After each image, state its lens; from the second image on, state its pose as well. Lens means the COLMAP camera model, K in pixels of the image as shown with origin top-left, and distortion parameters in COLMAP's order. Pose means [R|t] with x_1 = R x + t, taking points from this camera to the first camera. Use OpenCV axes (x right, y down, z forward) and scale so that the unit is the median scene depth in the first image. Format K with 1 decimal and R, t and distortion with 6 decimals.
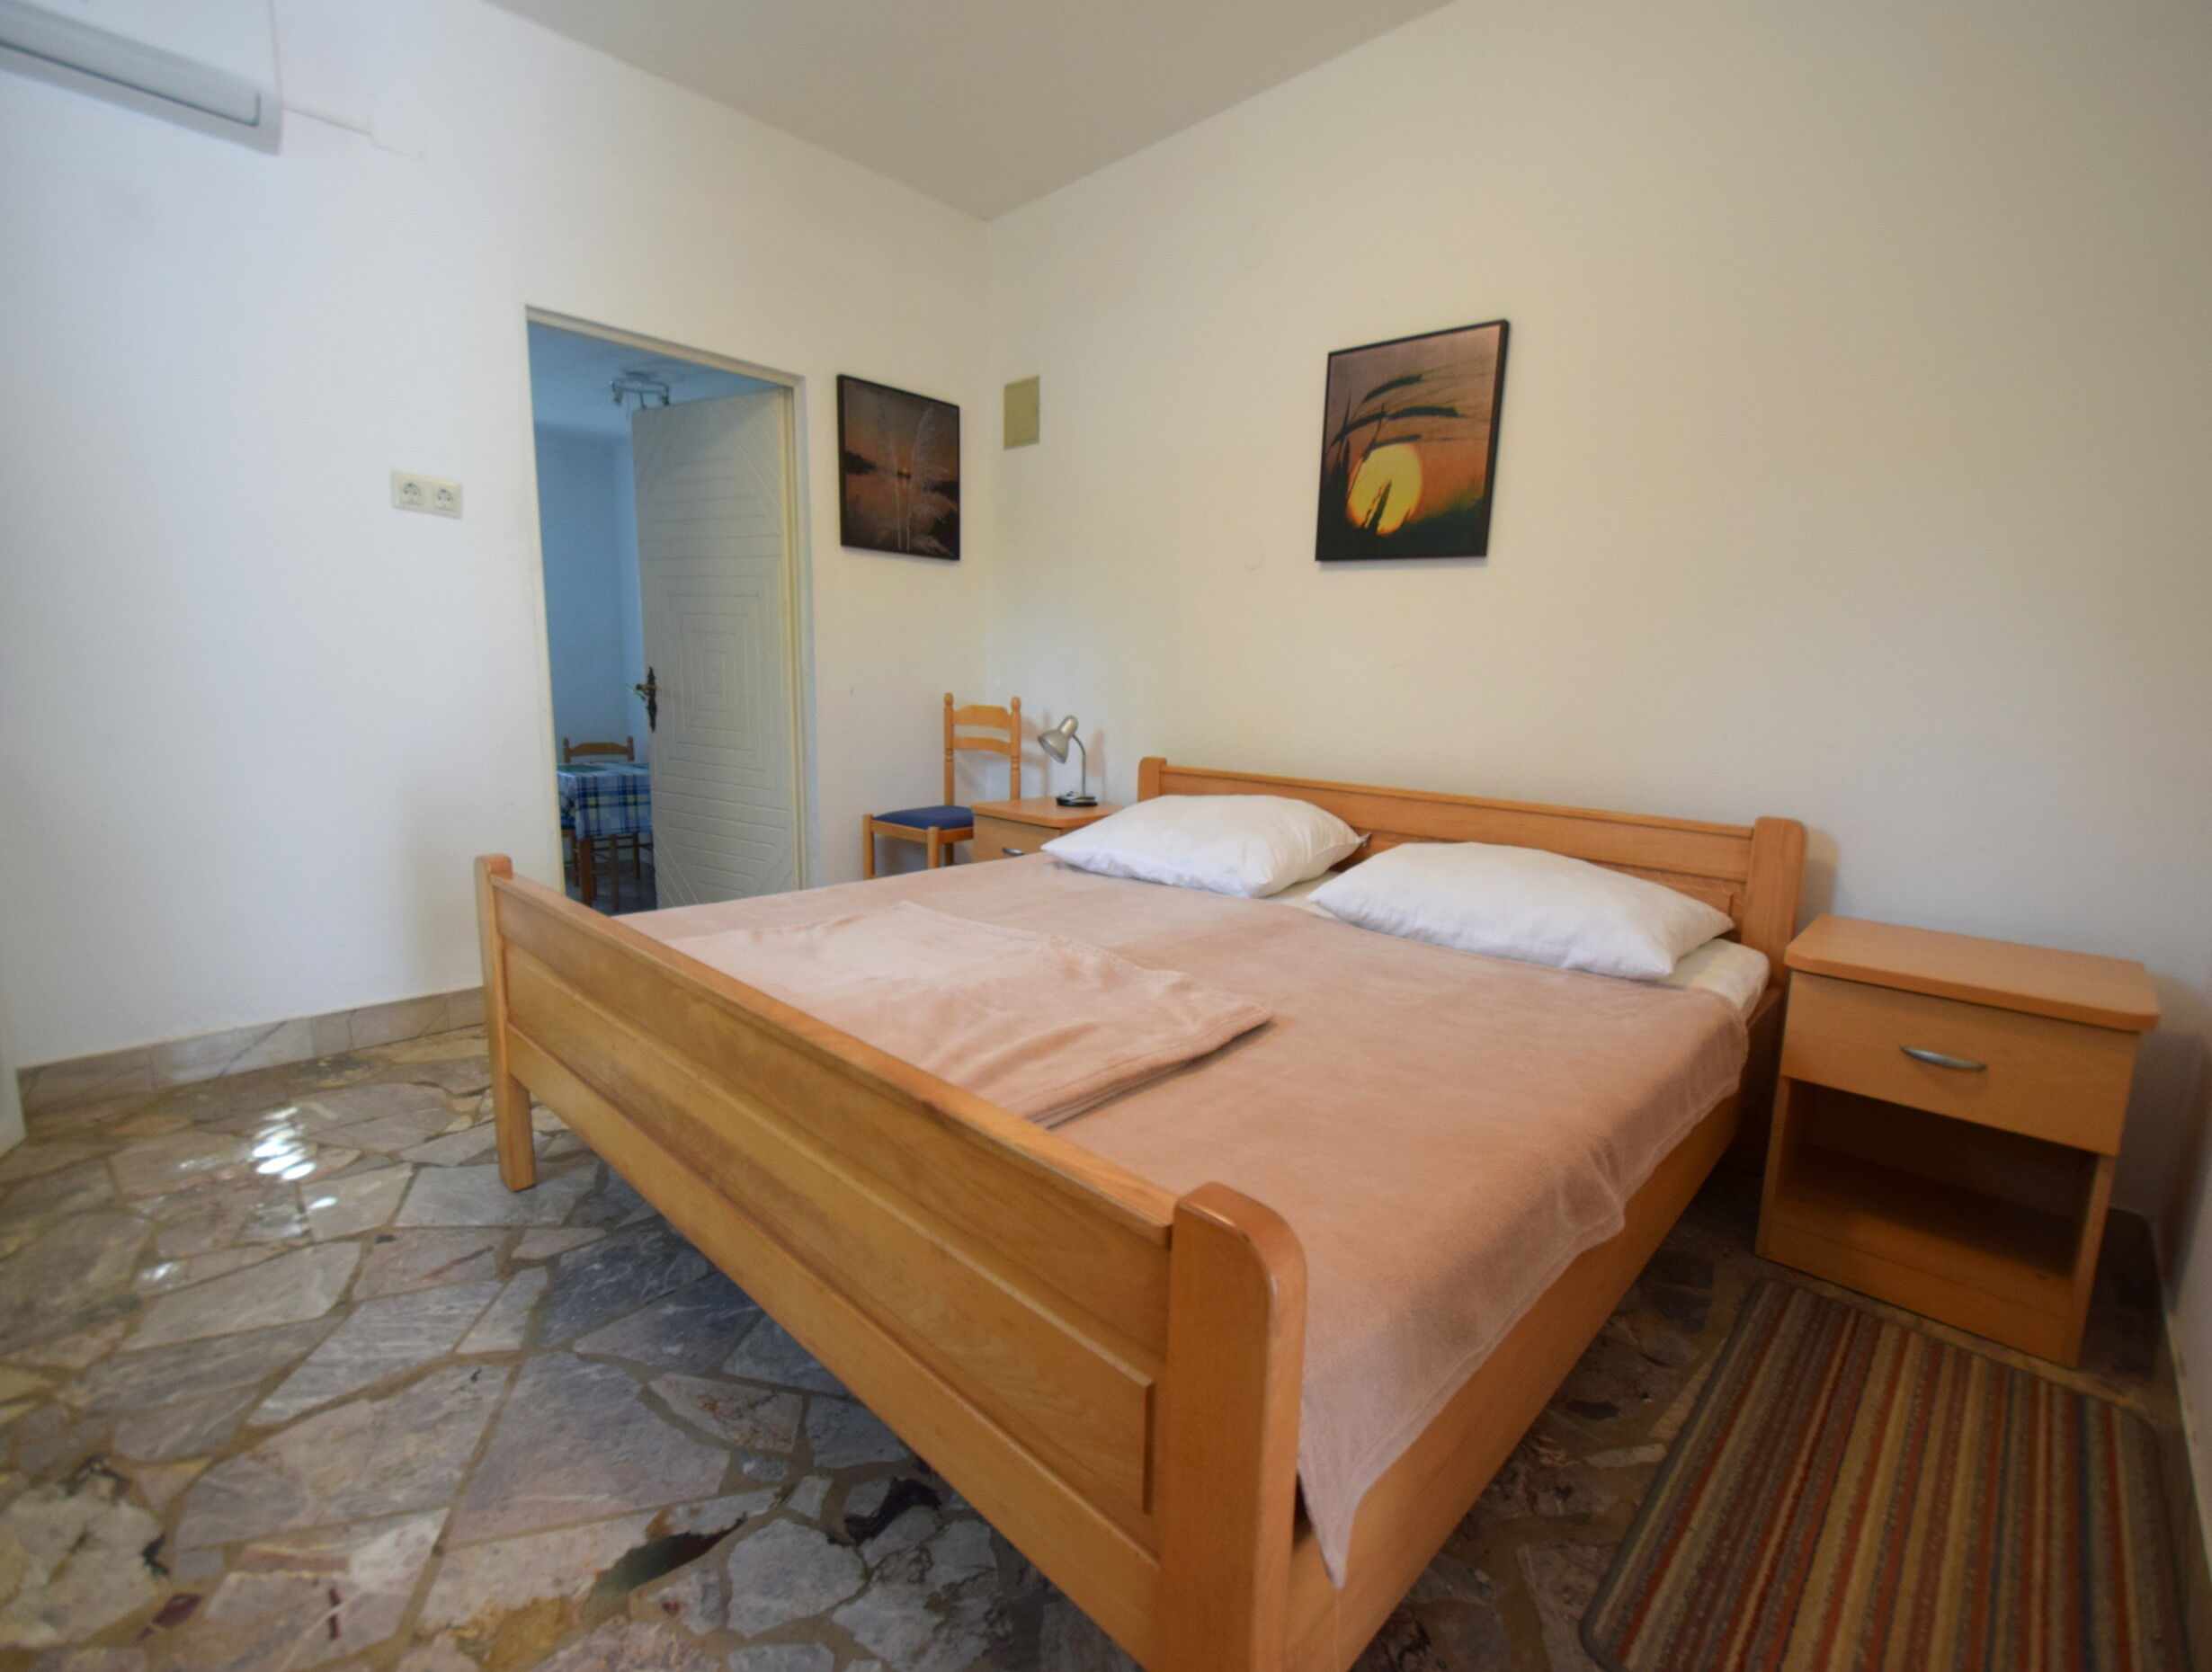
lens RADIAL K [[969.2, 0, 1123.2], [0, 969.2, 838.9], [0, 0, 1]] dist [0.001208, -0.006846]
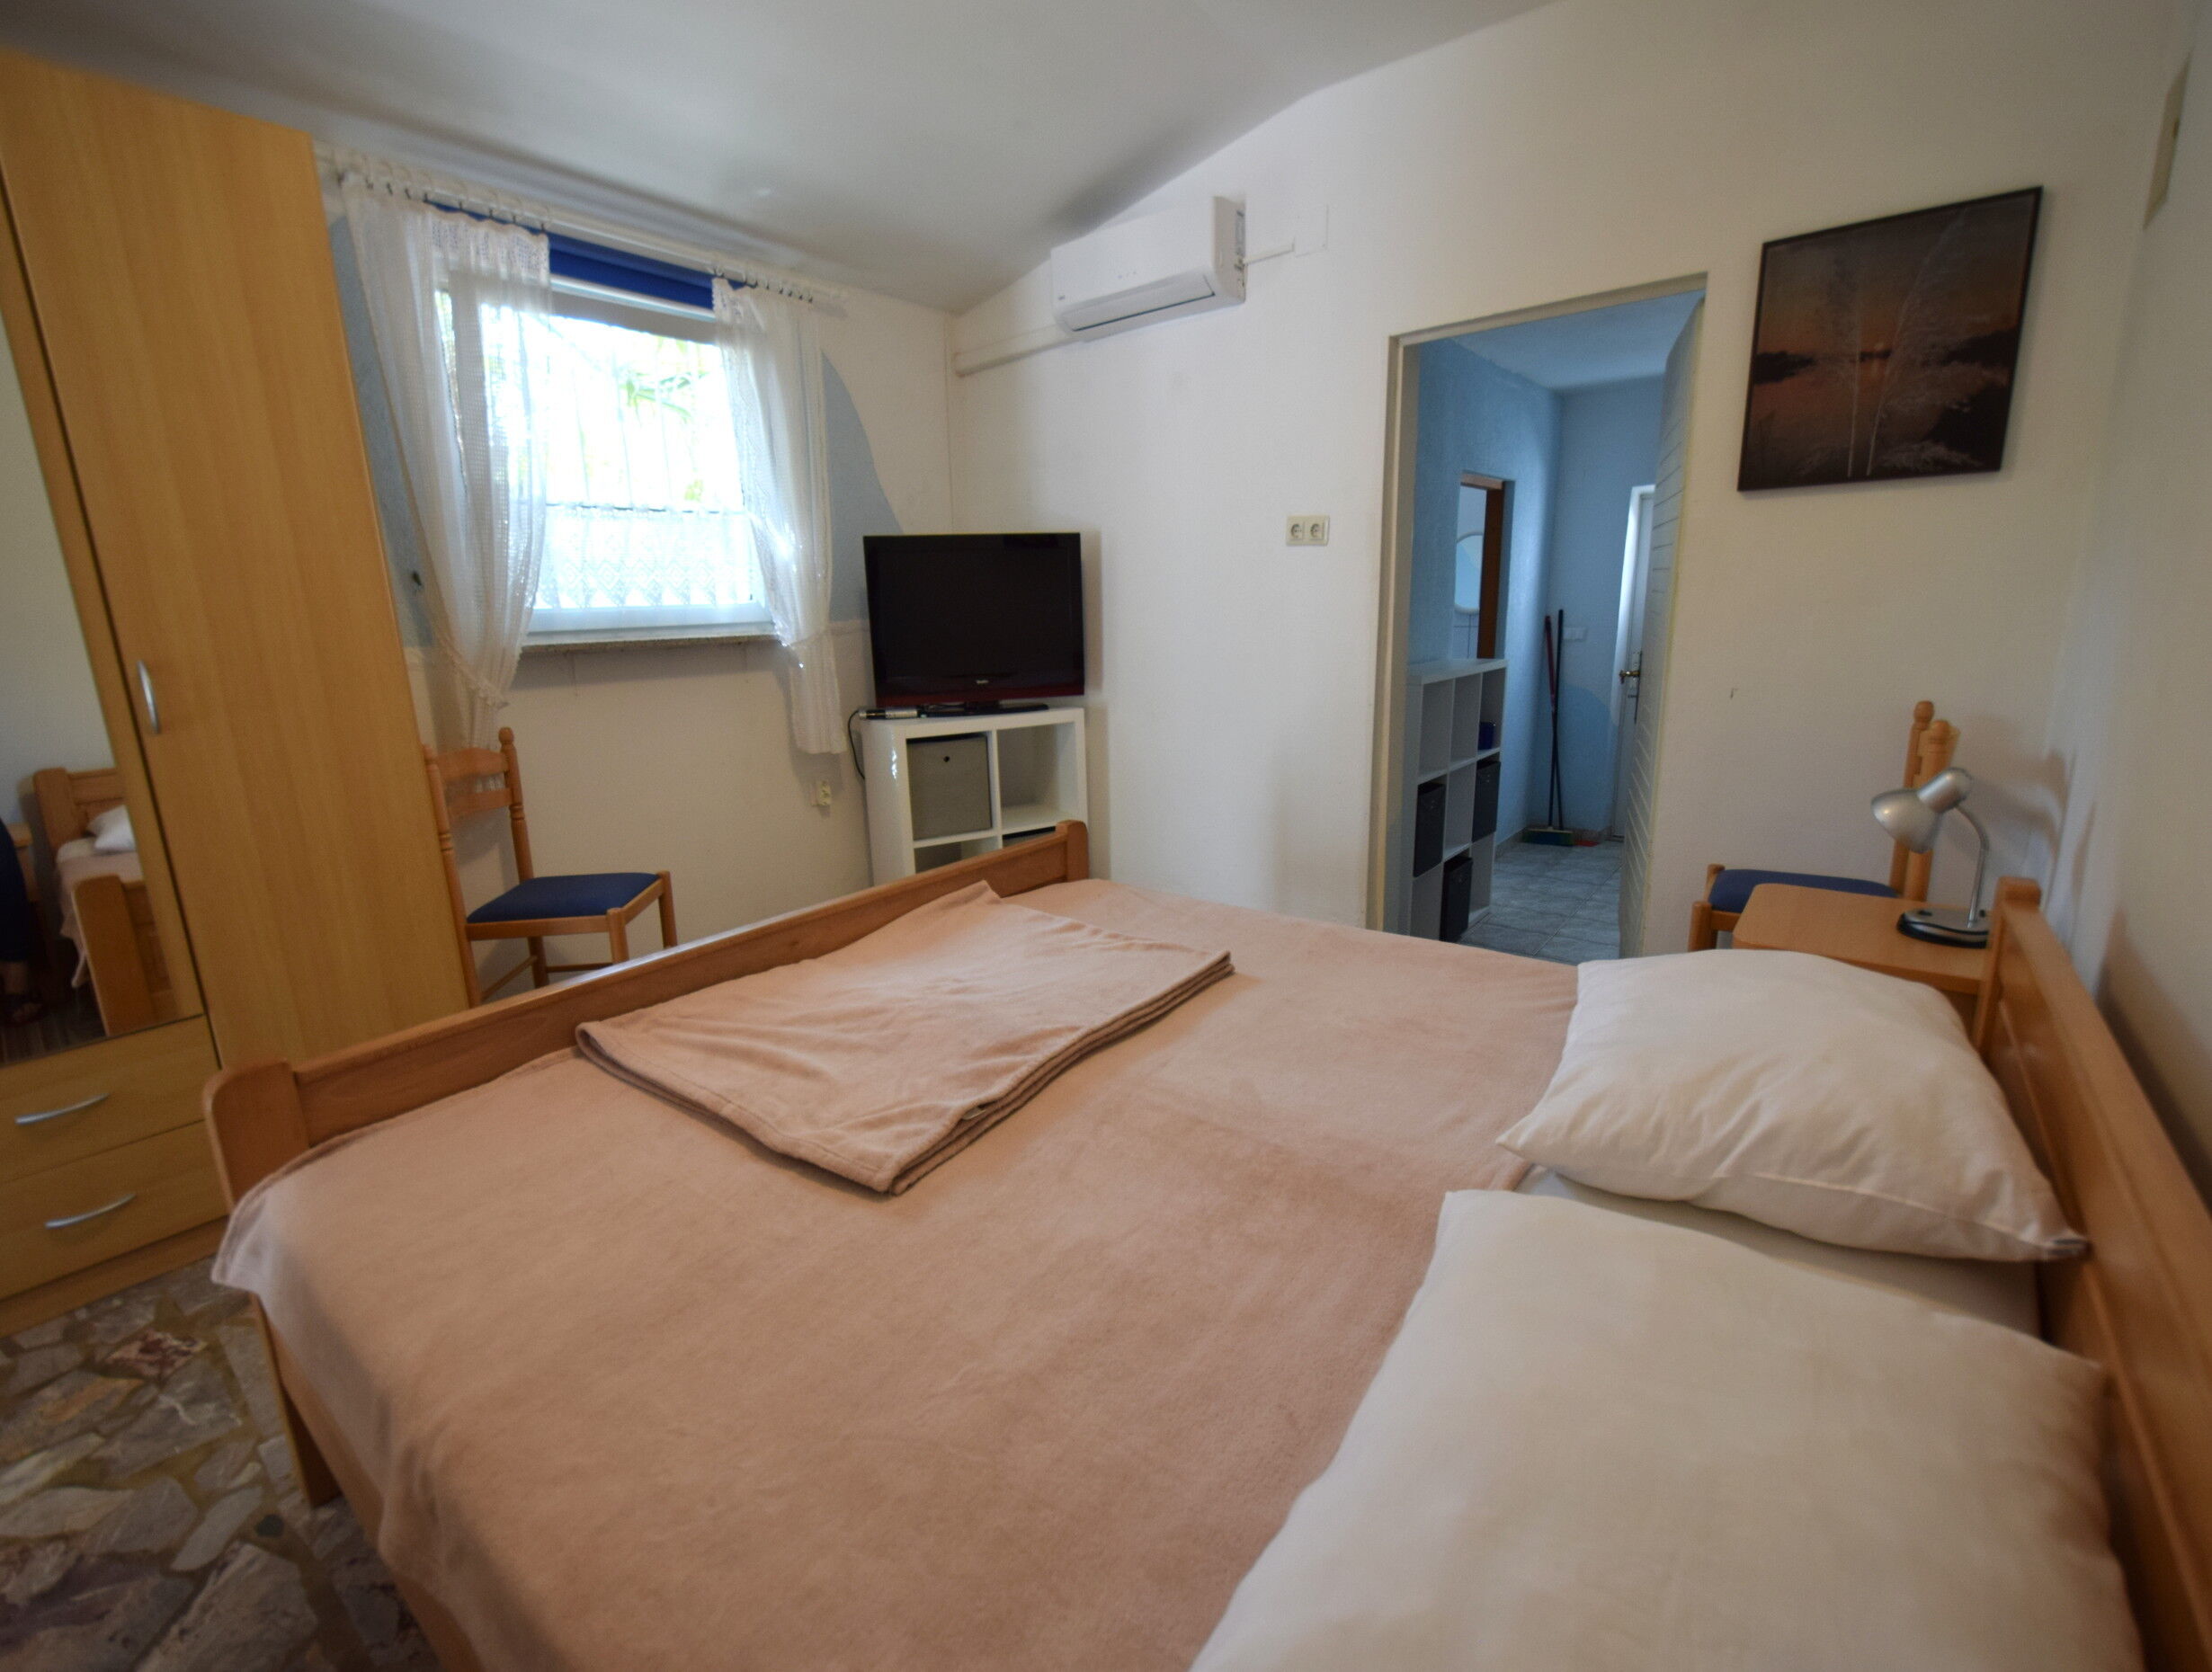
lens RADIAL K [[969.2, 0, 1123.2], [0, 969.2, 838.9], [0, 0, 1]] dist [0.001208, -0.006846]
pose [[0.112981, 0.195168, -0.974241, 0.409745], [-0.127039, 0.975309, 0.180649, -0.122264], [0.985442, 0.103356, 0.134985, 0.478339]]
